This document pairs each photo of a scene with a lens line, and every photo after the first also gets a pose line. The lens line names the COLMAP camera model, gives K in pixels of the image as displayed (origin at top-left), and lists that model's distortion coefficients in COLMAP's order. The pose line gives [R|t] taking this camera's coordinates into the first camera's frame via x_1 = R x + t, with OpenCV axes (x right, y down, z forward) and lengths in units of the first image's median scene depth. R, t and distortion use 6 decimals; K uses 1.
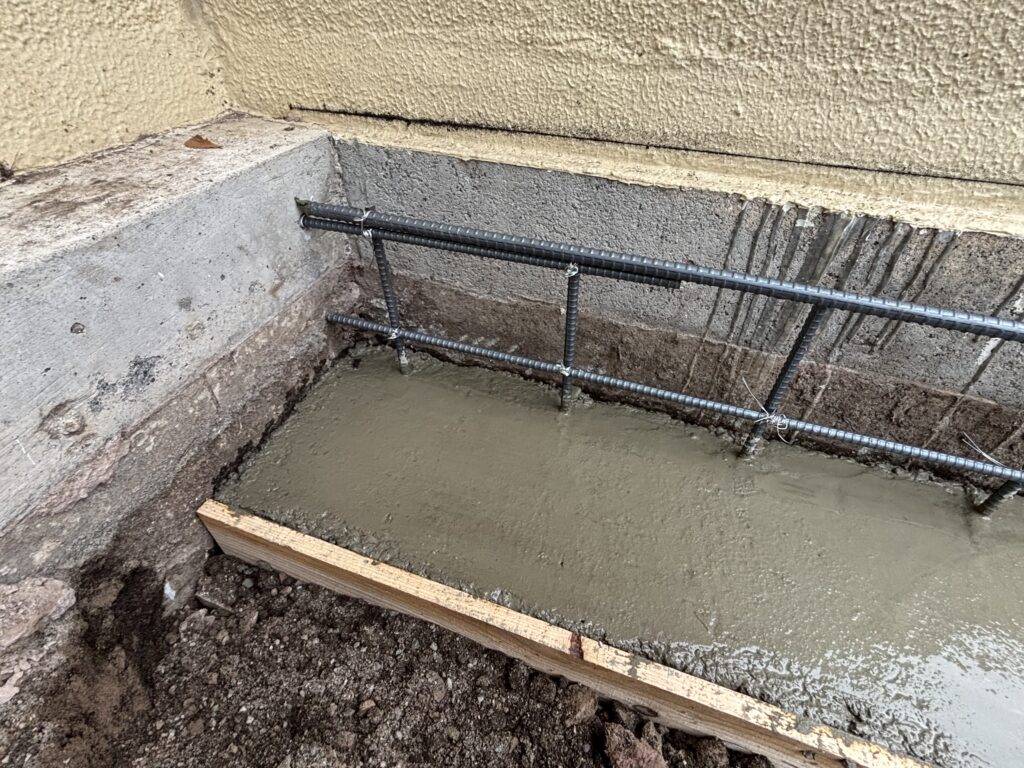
lens RADIAL K [[504.6, 0, 512.0], [0, 504.6, 384.0], [0, 0, 1]] dist [0.036965, -0.055038]
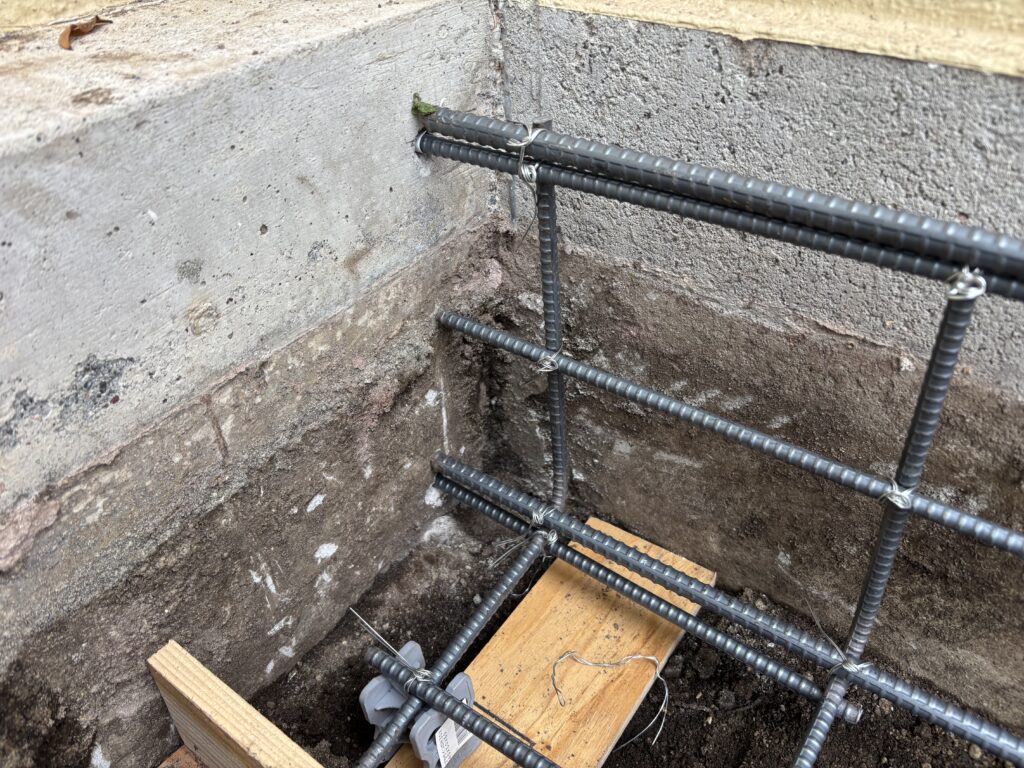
lens RADIAL K [[789.8, 0, 512.0], [0, 789.8, 384.0], [0, 0, 1]] dist [0.058455, -0.167843]
pose [[0.952430, 0.141273, -0.270034, -0.049547], [-0.154963, 0.987466, -0.029956, -0.052515], [0.262417, 0.070377, 0.962385, 0.220469]]
